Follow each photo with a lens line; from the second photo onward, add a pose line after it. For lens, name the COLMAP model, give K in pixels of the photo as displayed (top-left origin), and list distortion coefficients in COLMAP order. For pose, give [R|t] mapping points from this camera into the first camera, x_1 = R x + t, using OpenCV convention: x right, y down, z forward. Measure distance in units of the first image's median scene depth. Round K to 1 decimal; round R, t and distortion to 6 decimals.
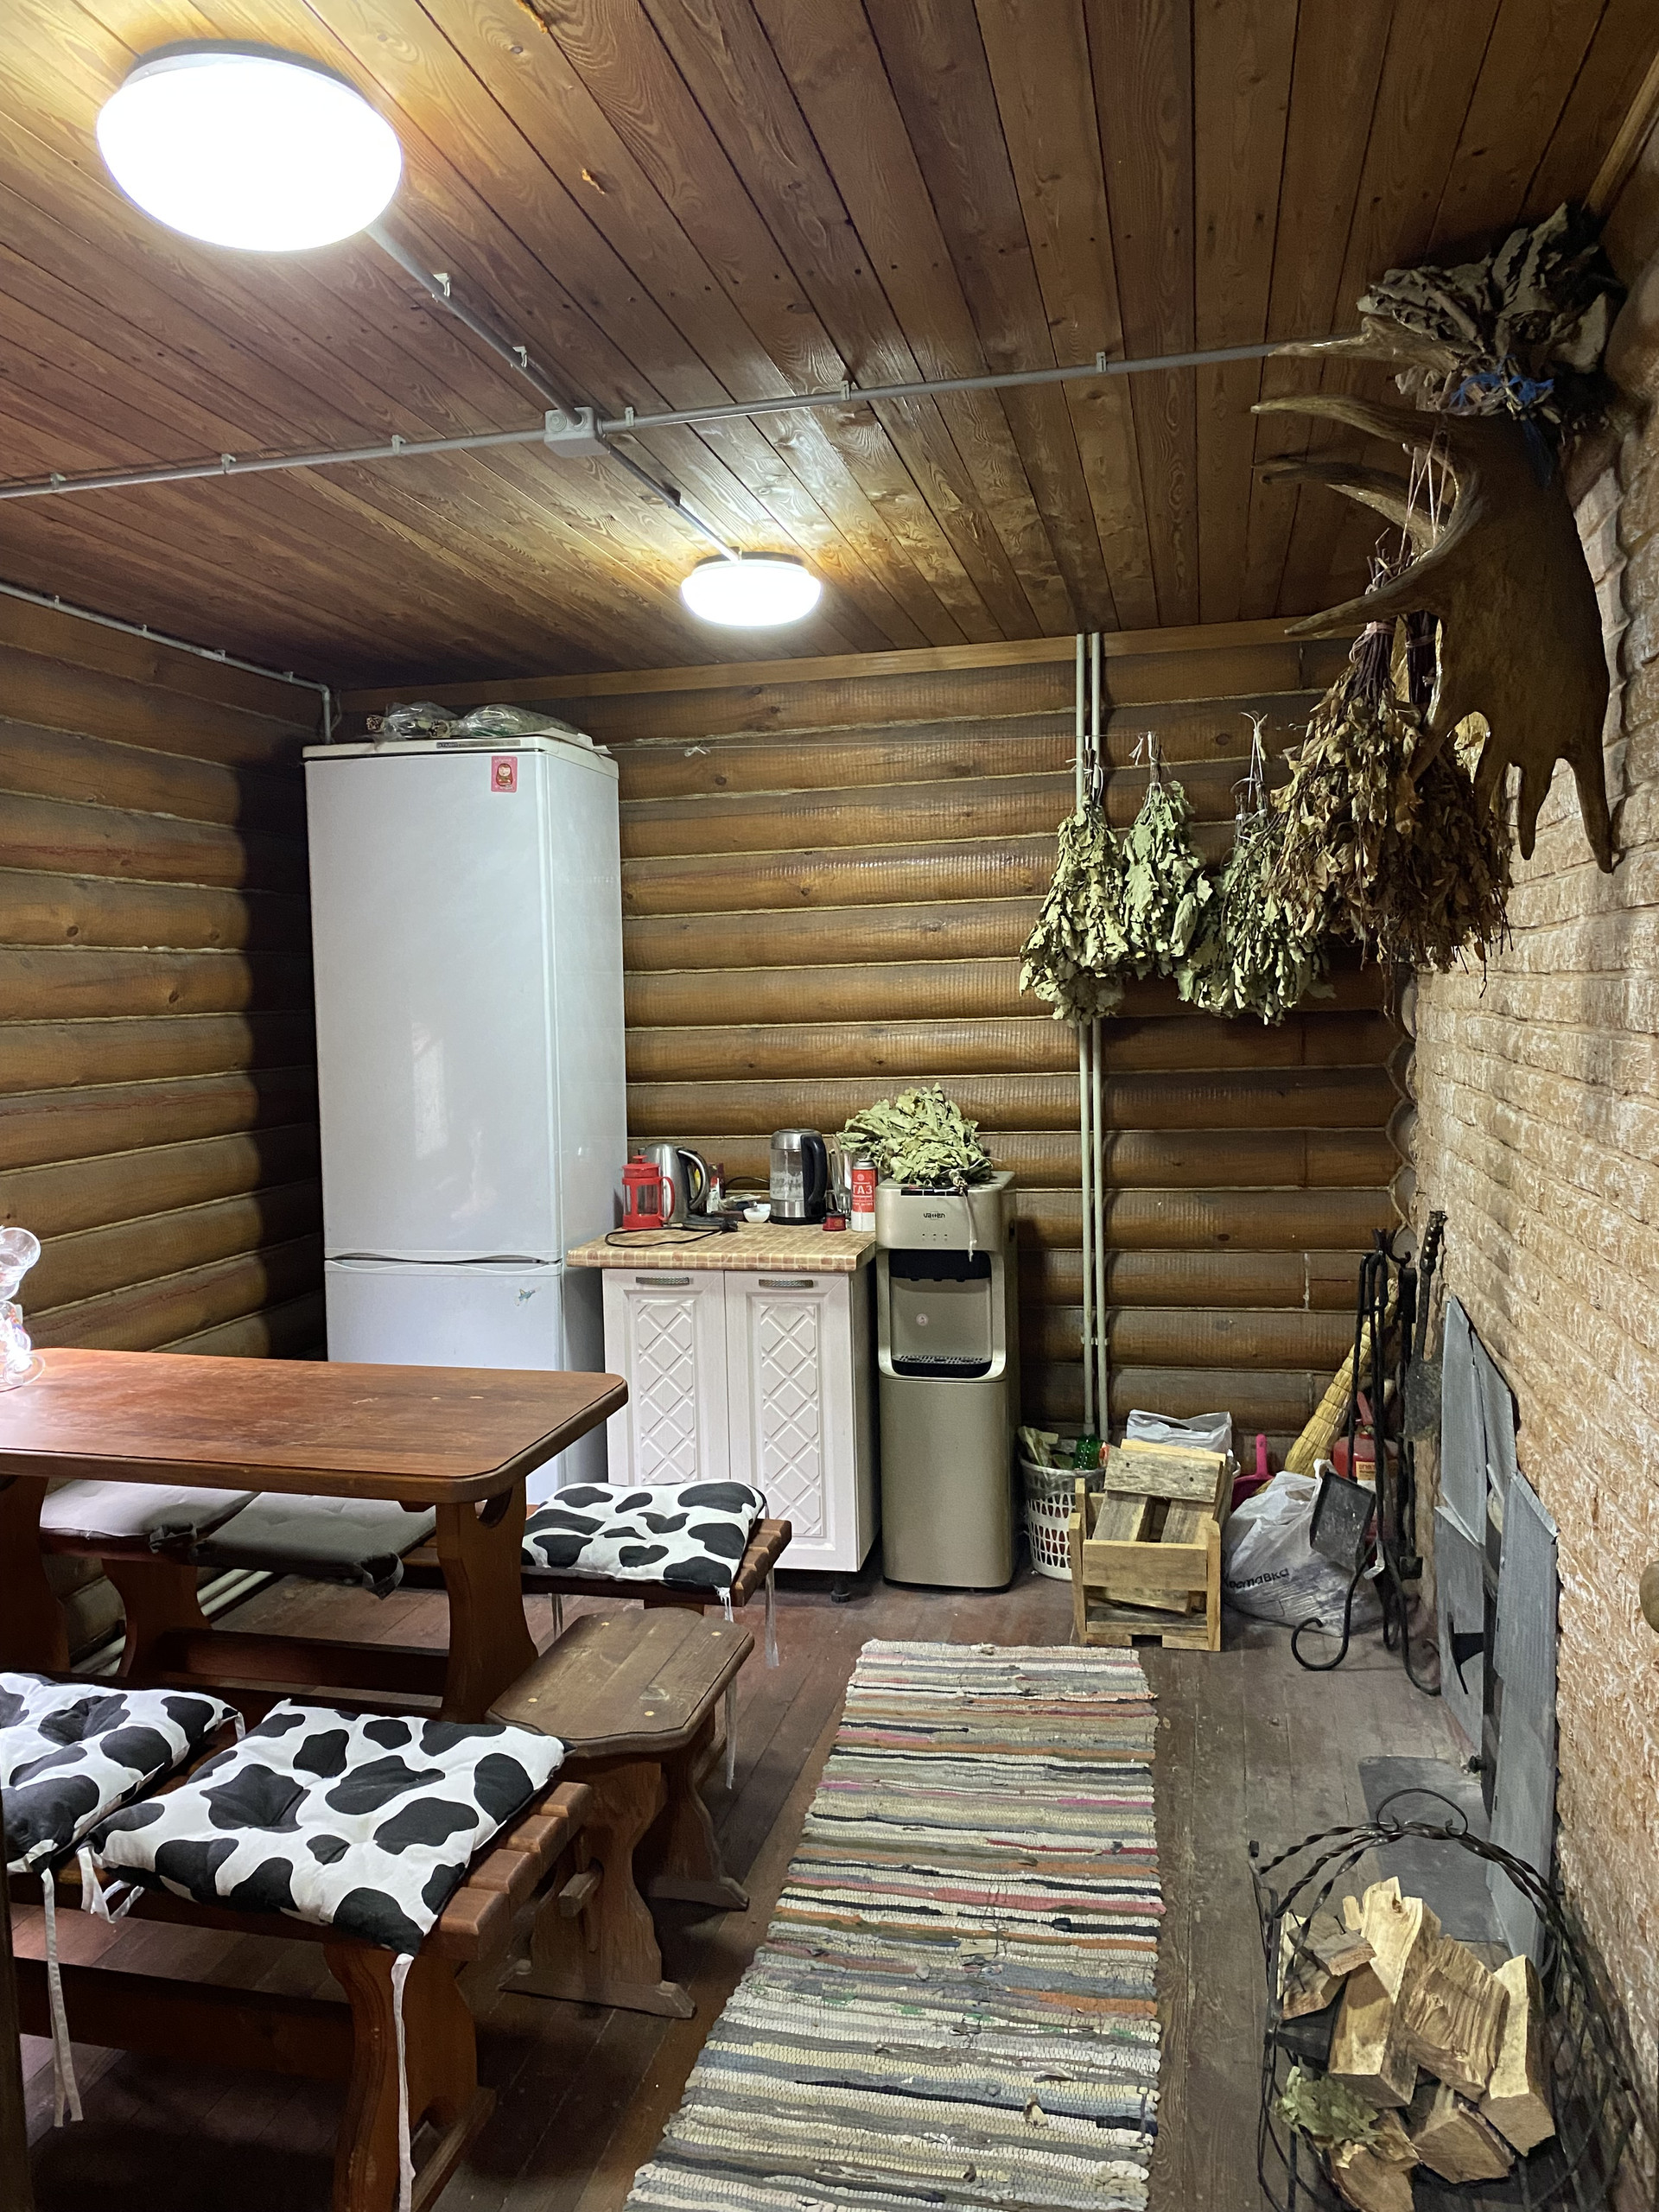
lens RADIAL K [[1675.1, 0, 829.7], [0, 1675.1, 1141.0], [0, 0, 1]] dist [0.165013, -0.514836]
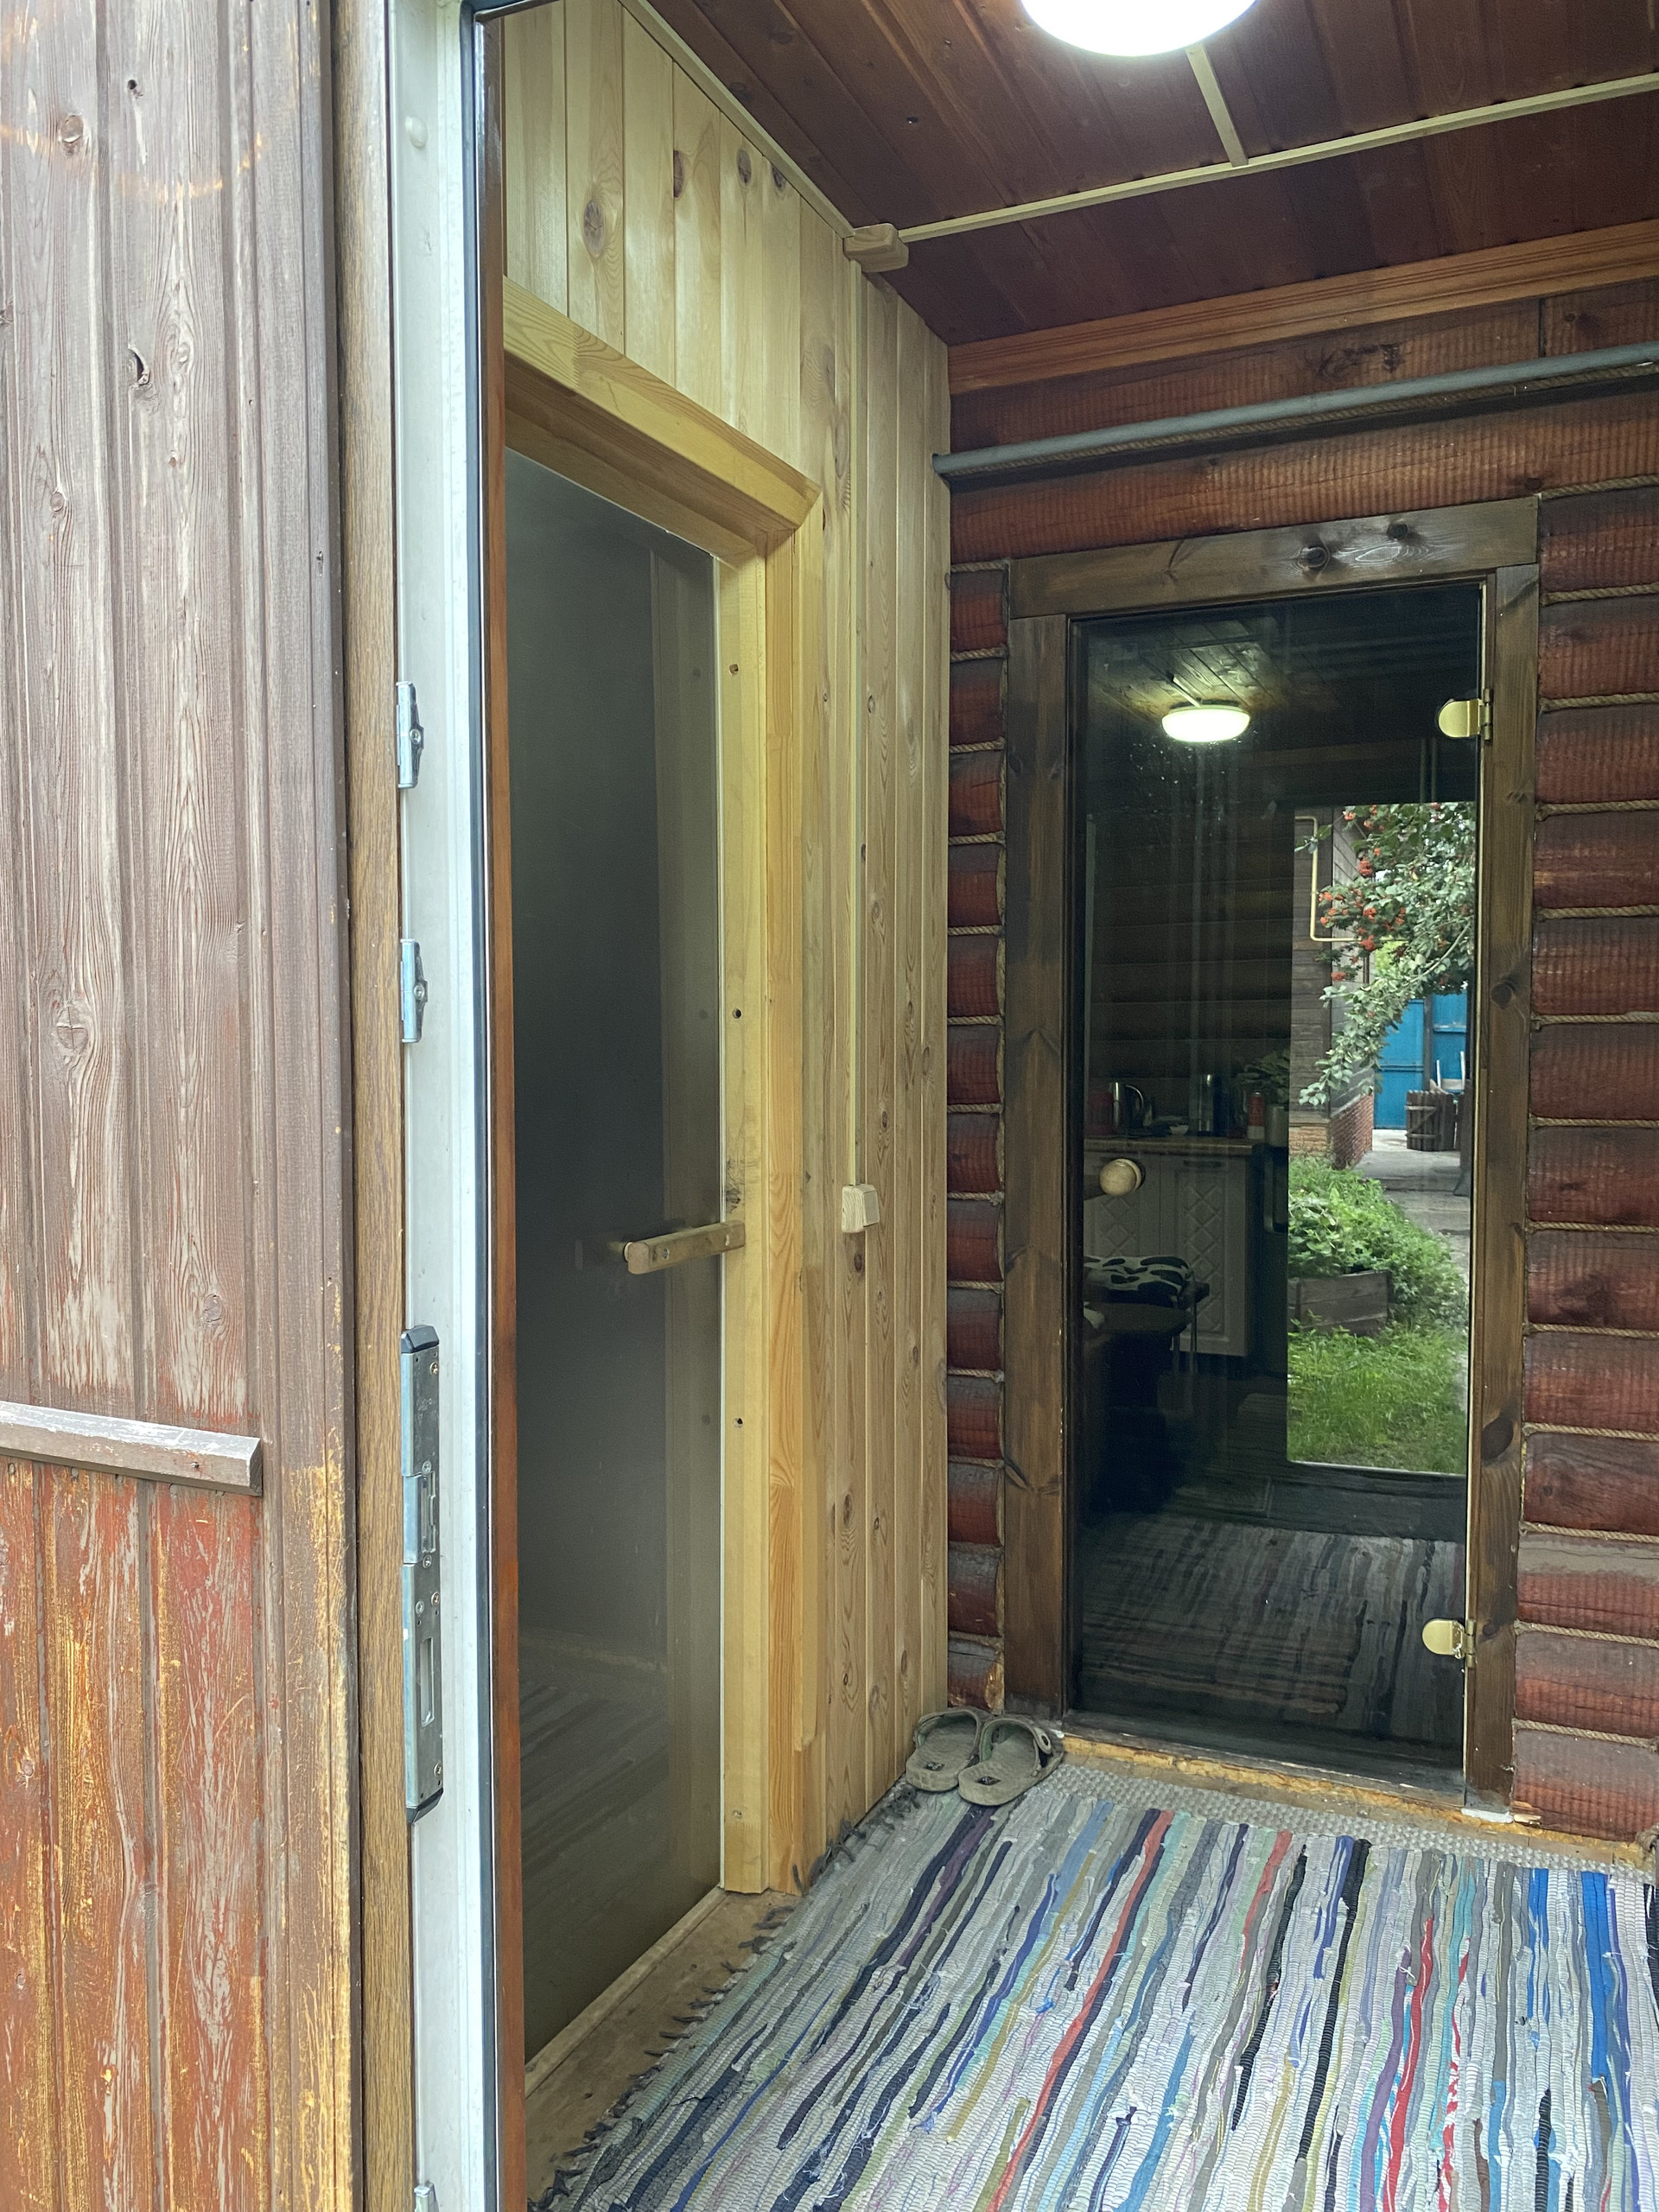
lens RADIAL K [[1675.1, 0, 829.7], [0, 1675.1, 1141.0], [0, 0, 1]] dist [0.165013, -0.514836]
pose [[0.977035, 0.036873, -0.209866, -0.042482], [-0.043945, 0.998609, -0.029133, 0.145535], [0.208500, 0.037687, 0.977296, -0.670849]]
